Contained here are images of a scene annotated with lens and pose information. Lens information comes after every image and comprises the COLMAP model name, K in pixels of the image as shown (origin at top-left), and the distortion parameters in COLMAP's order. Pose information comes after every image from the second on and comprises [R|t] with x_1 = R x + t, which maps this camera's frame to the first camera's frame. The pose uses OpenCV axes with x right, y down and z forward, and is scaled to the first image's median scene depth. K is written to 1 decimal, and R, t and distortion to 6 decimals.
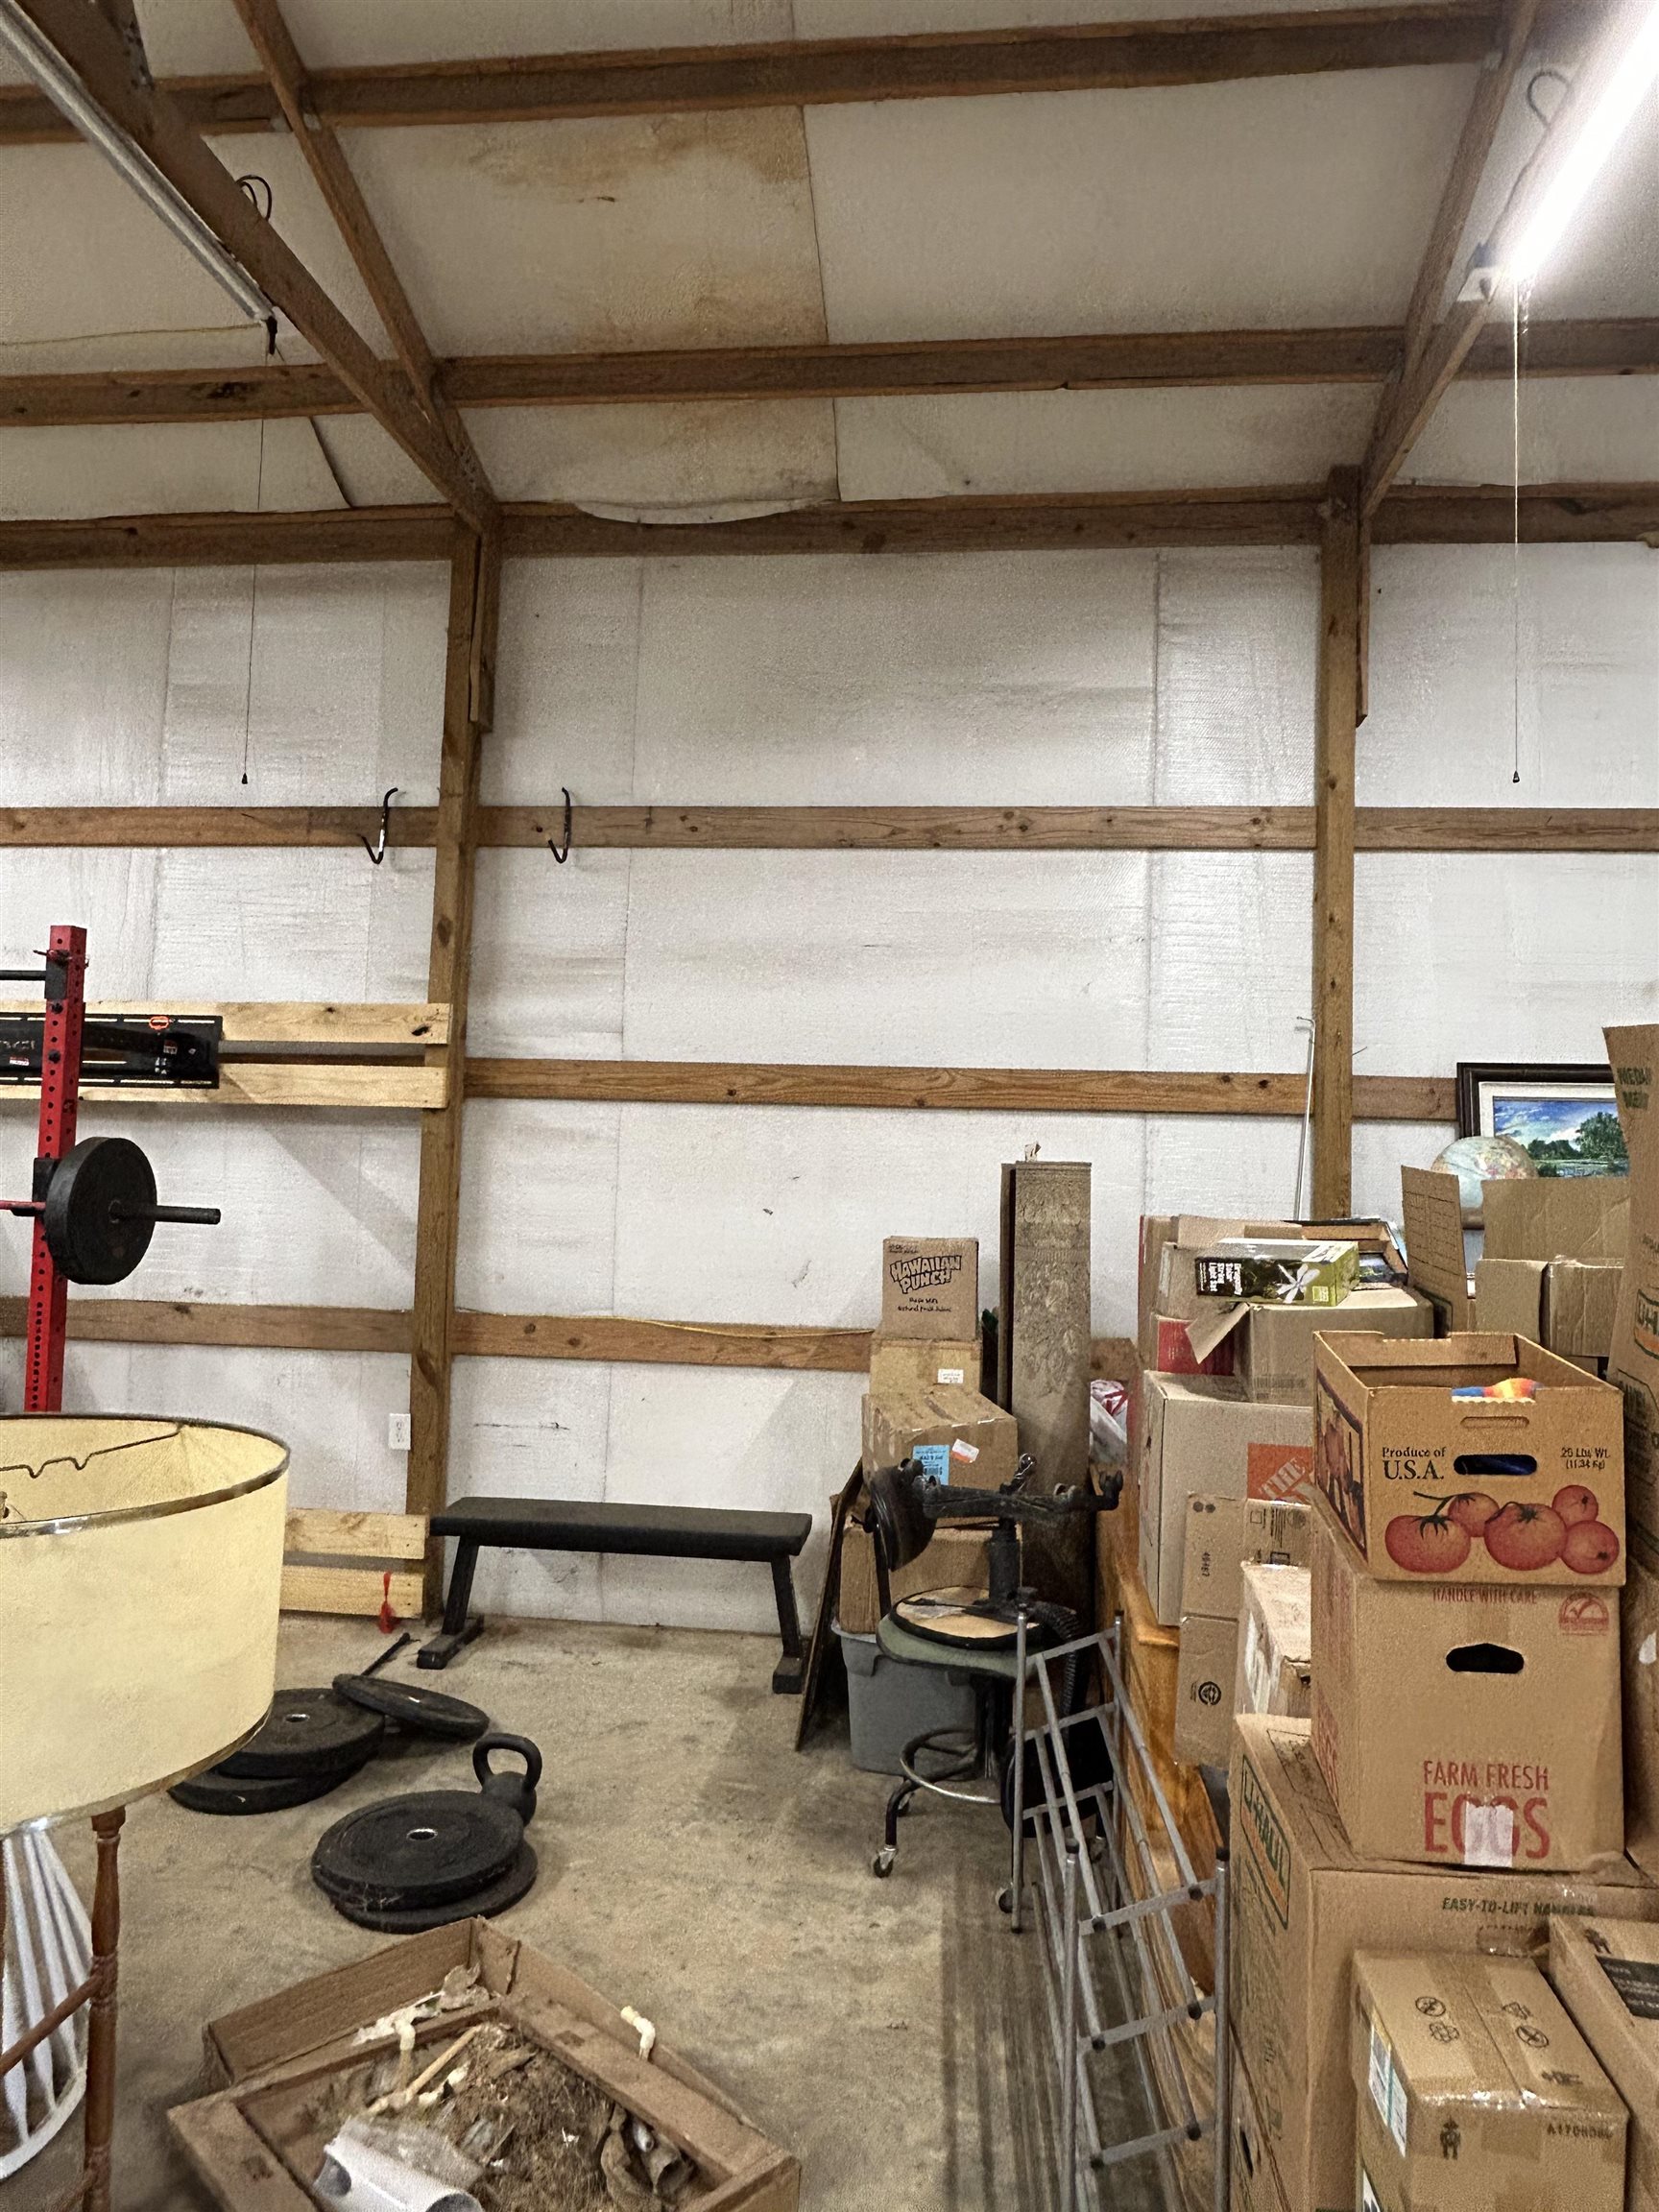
lens RADIAL K [[1410.2, 0, 843.5], [0, 1410.2, 1079.4], [0, 0, 1]] dist [0.016720, -0.004677]
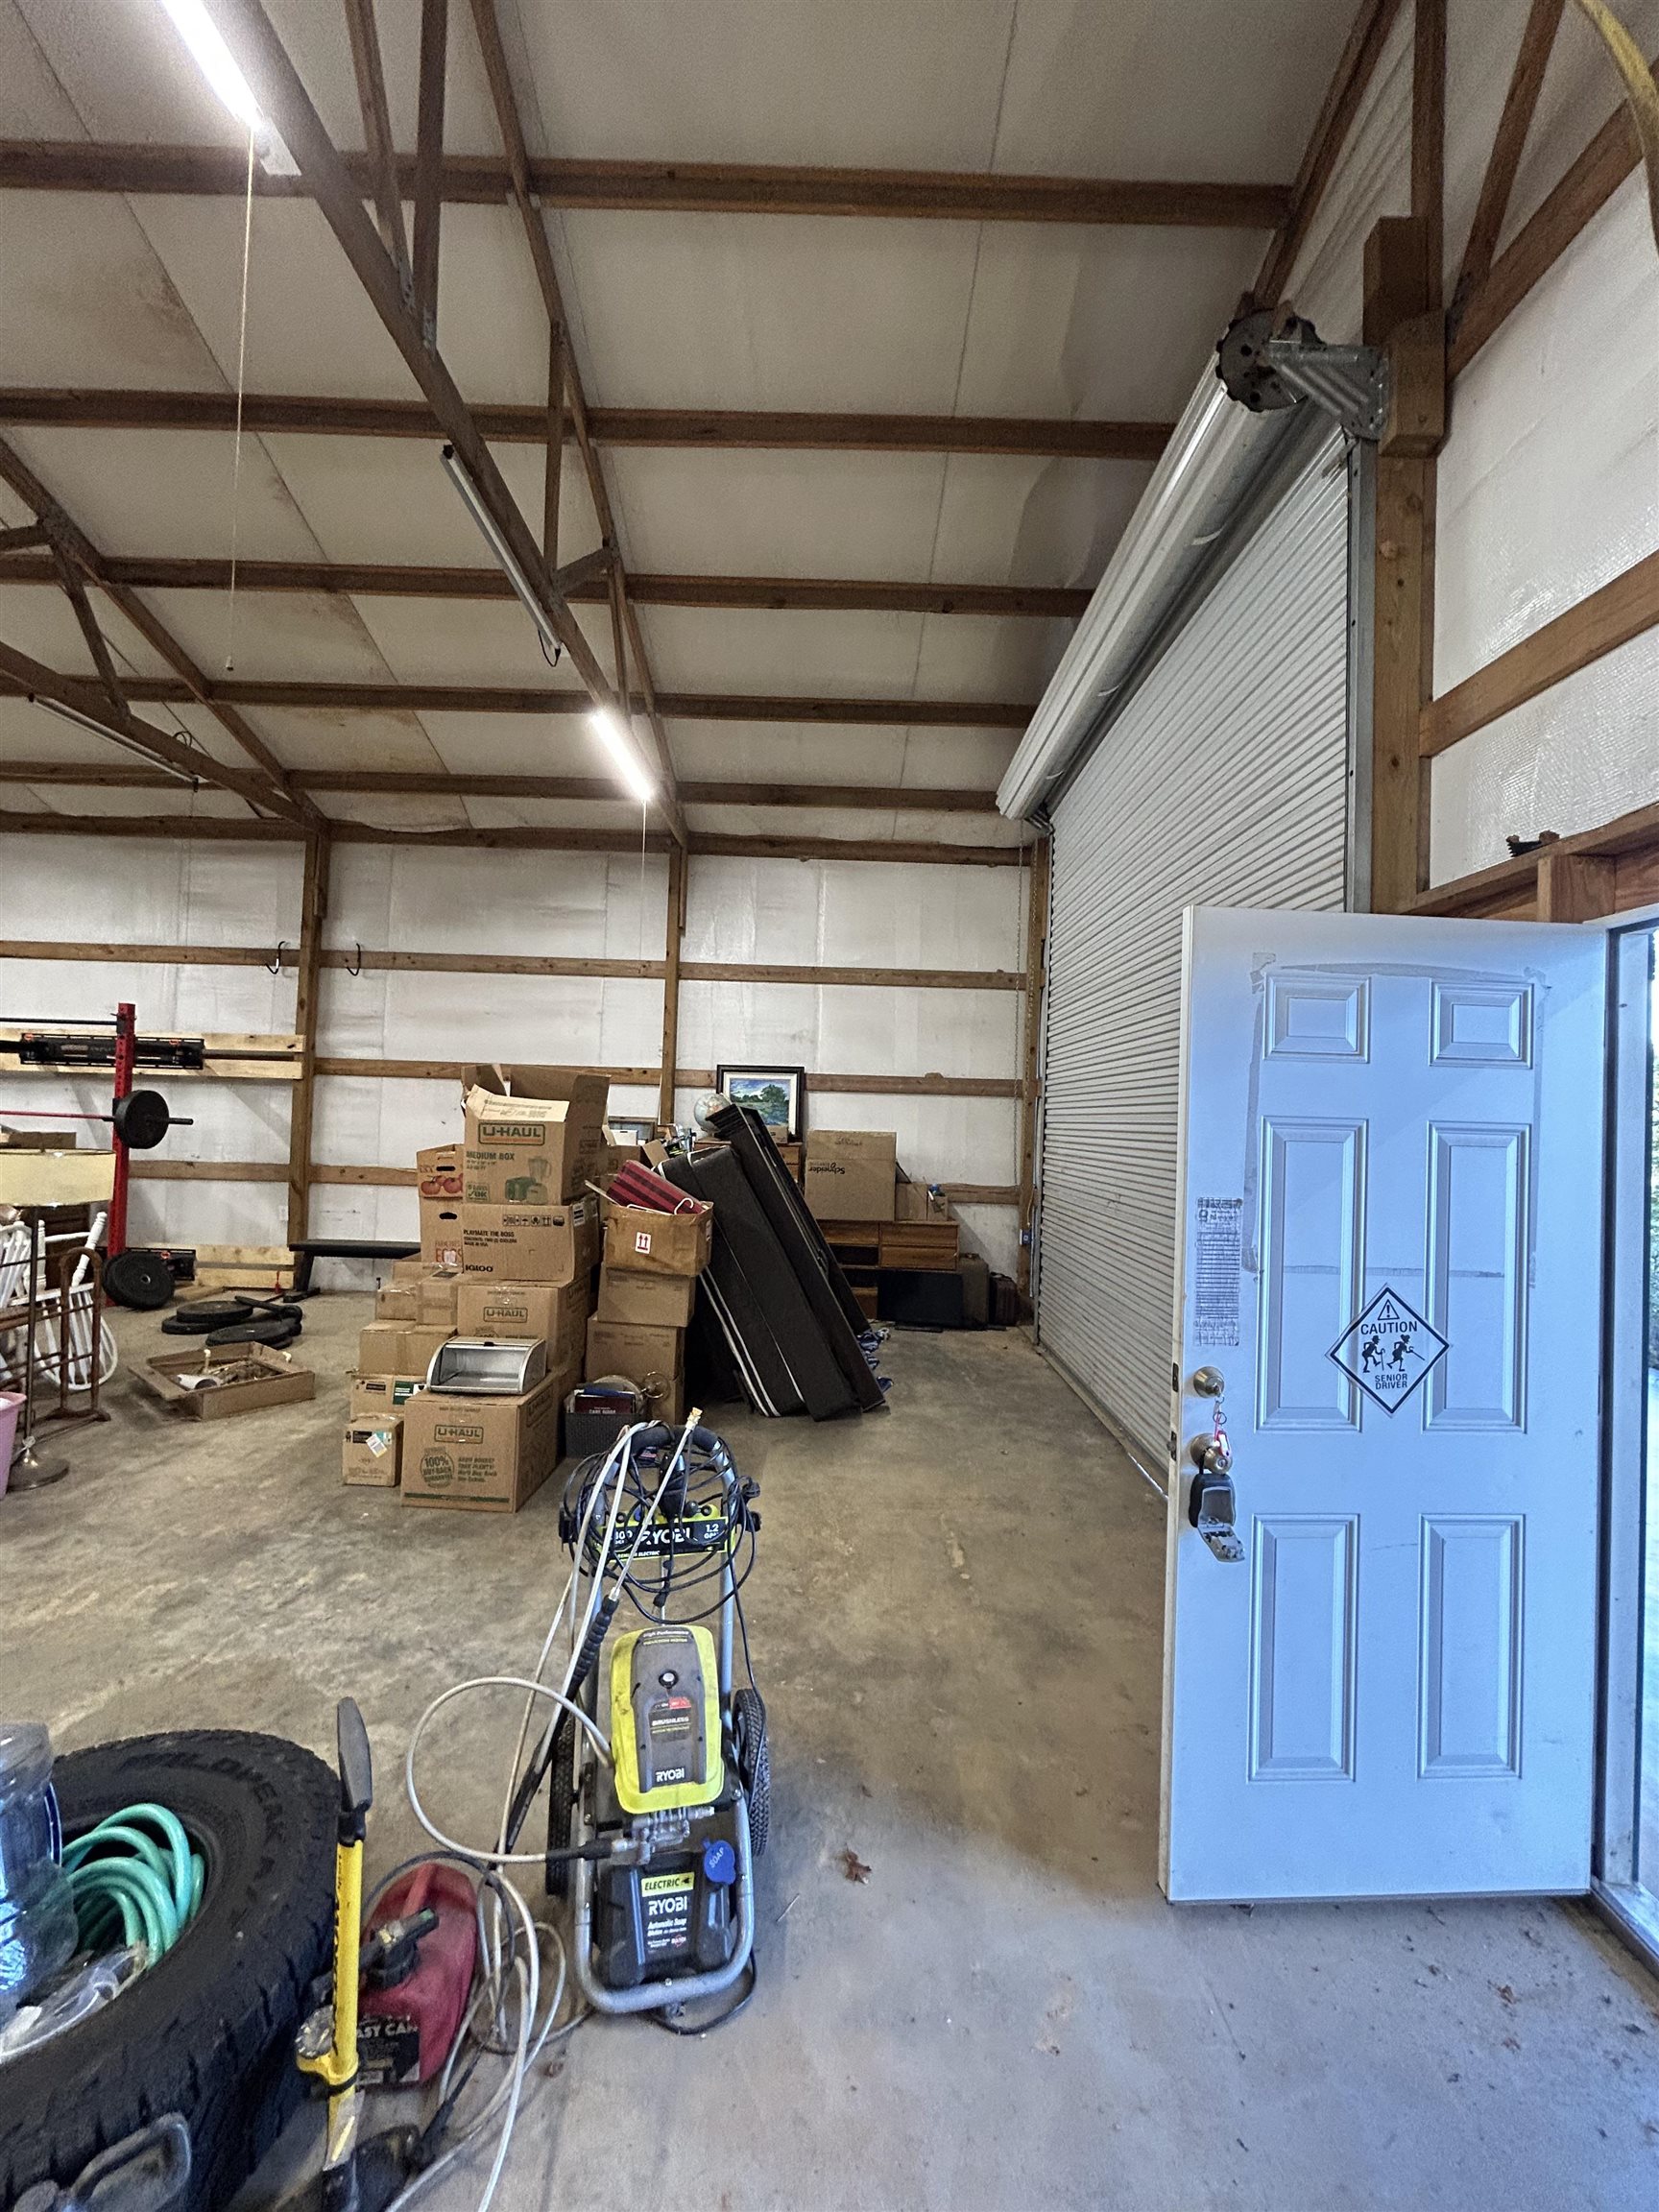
lens RADIAL K [[890.2, 0, 833.7], [0, 890.2, 1100.0], [0, 0, 1]] dist [-0.000316, 0.000143]
pose [[0.994626, 0.006434, 0.103337, 0.449306], [-0.010937, 0.999012, 0.043065, -0.018283], [-0.102958, -0.043964, 0.993714, -0.579961]]
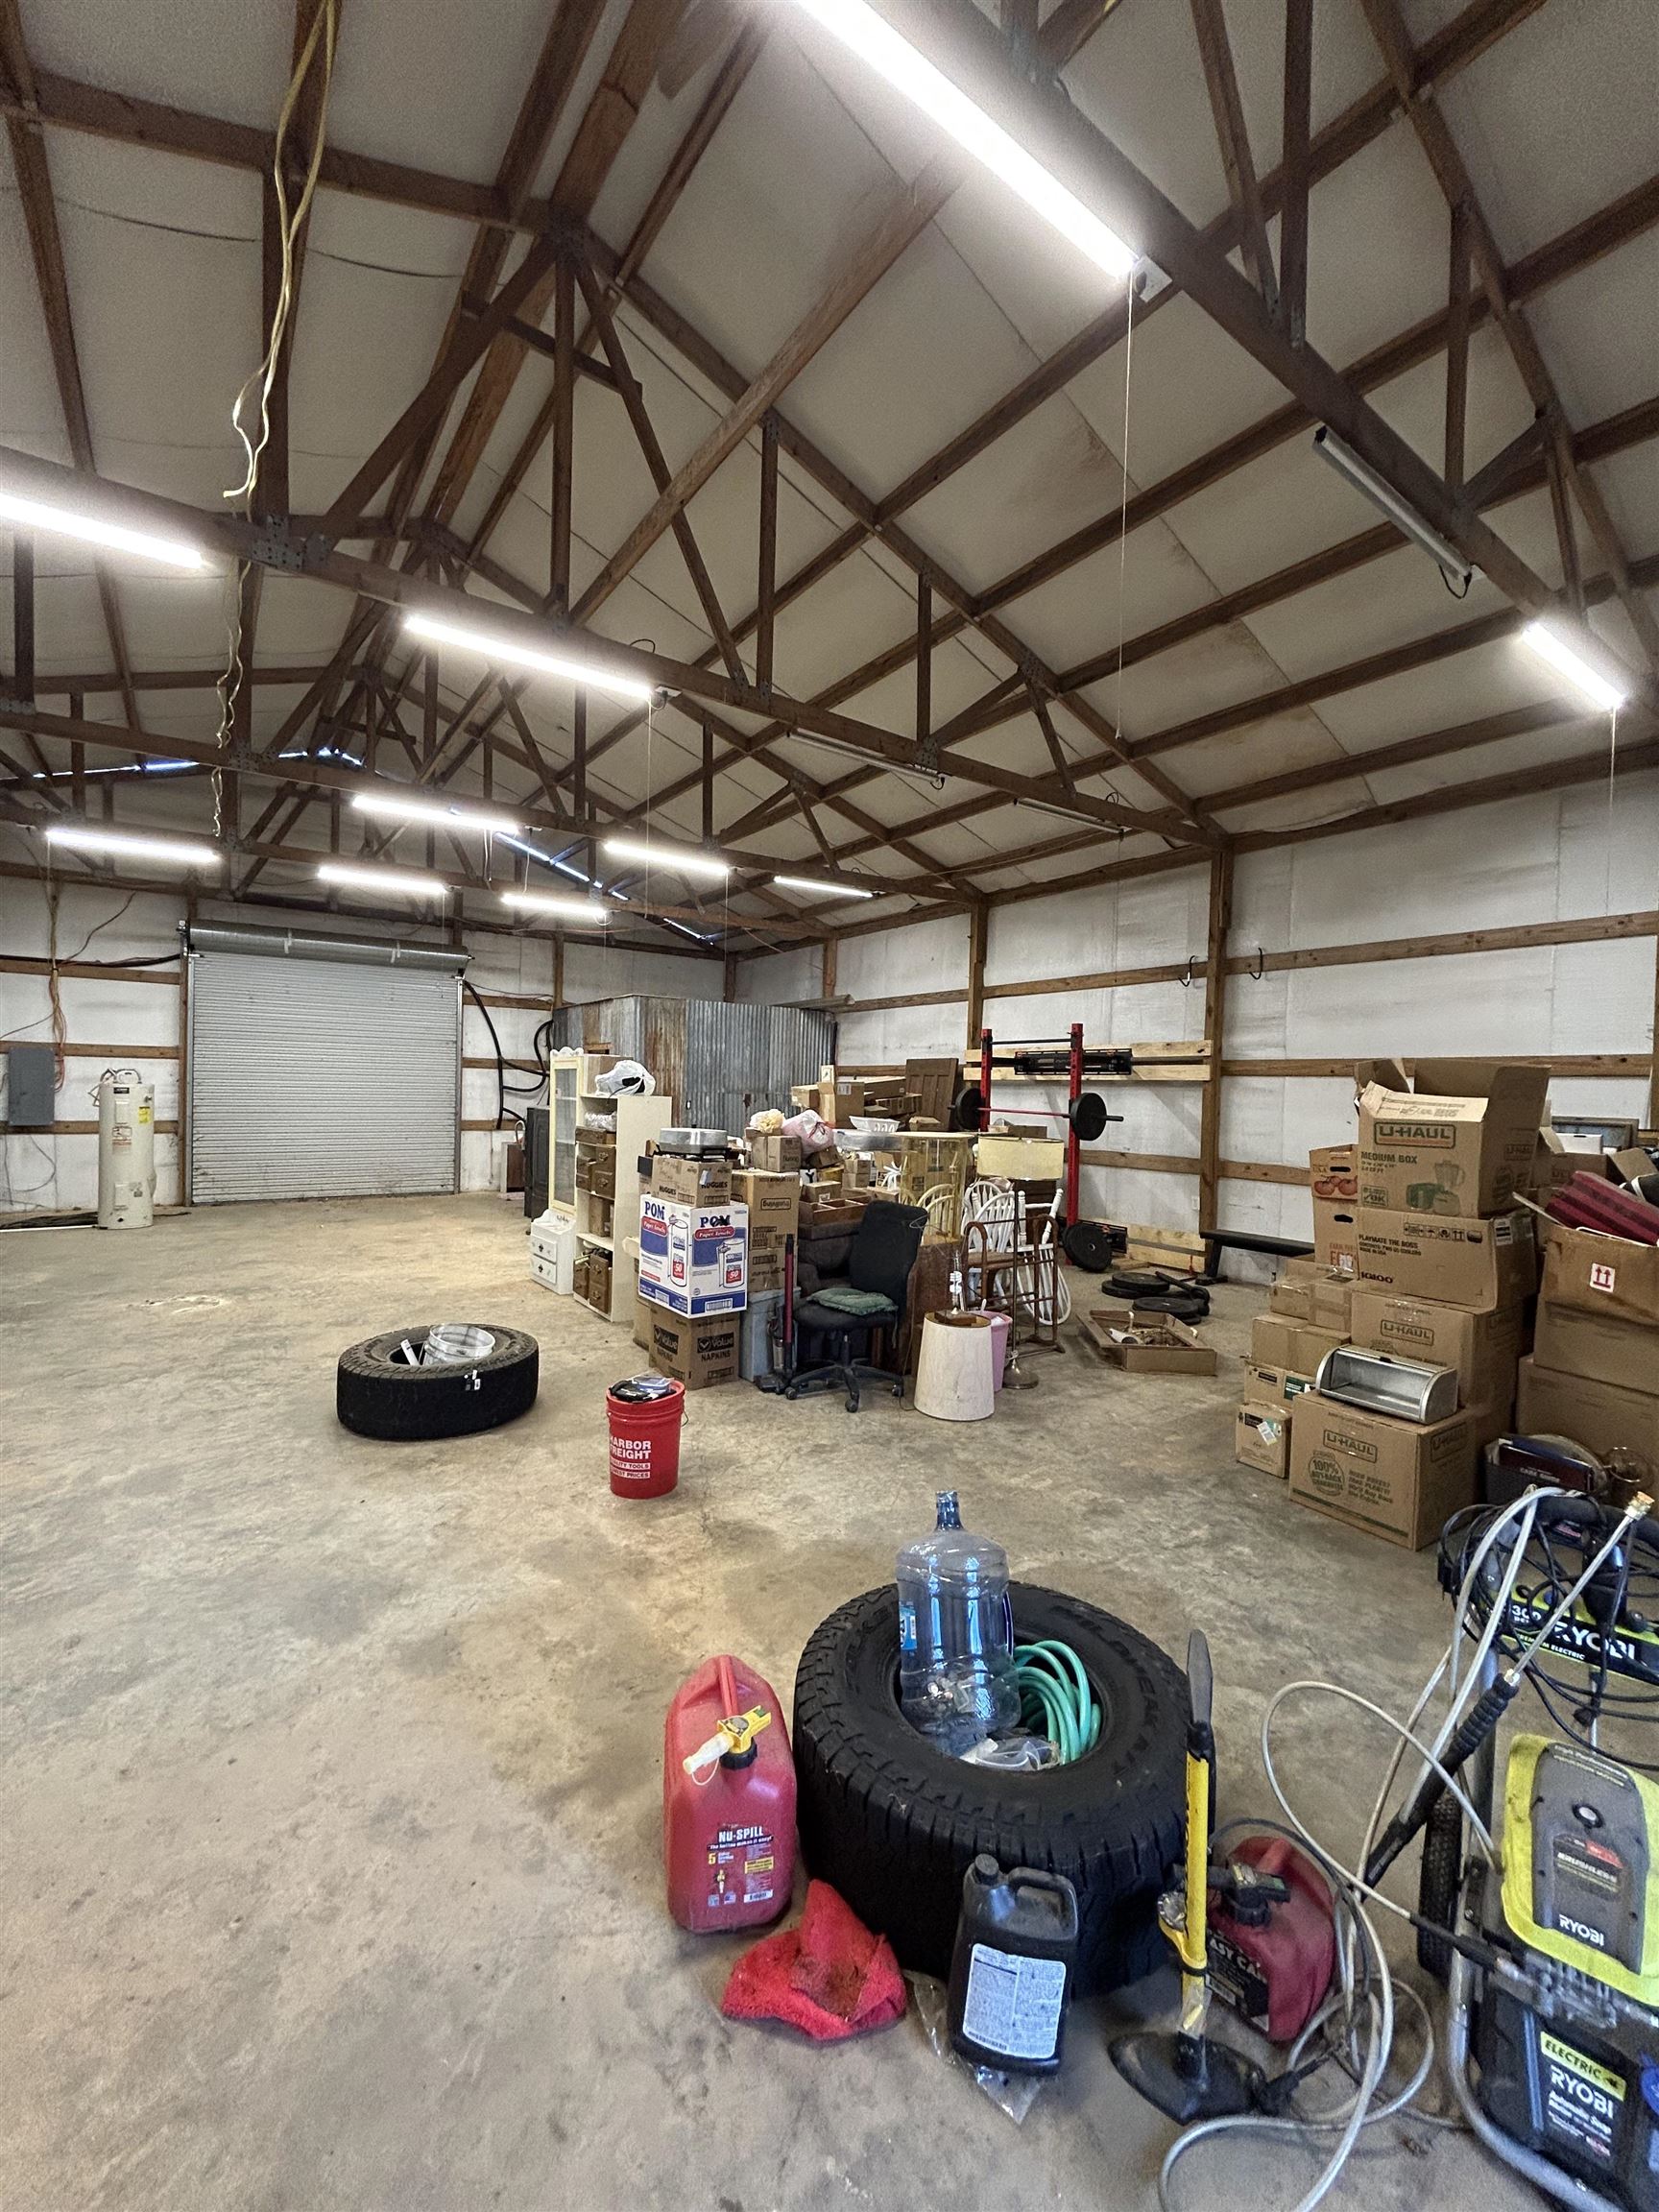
lens RADIAL K [[890.2, 0, 827.0], [0, 890.2, 1100.5], [0, 0, 1]] dist [-0.000316, 0.000143]
pose [[0.657312, -0.001055, -0.753618, 0.476654], [0.035747, 0.998917, 0.029781, -0.016358], [0.752770, -0.046515, 0.656638, -0.588806]]
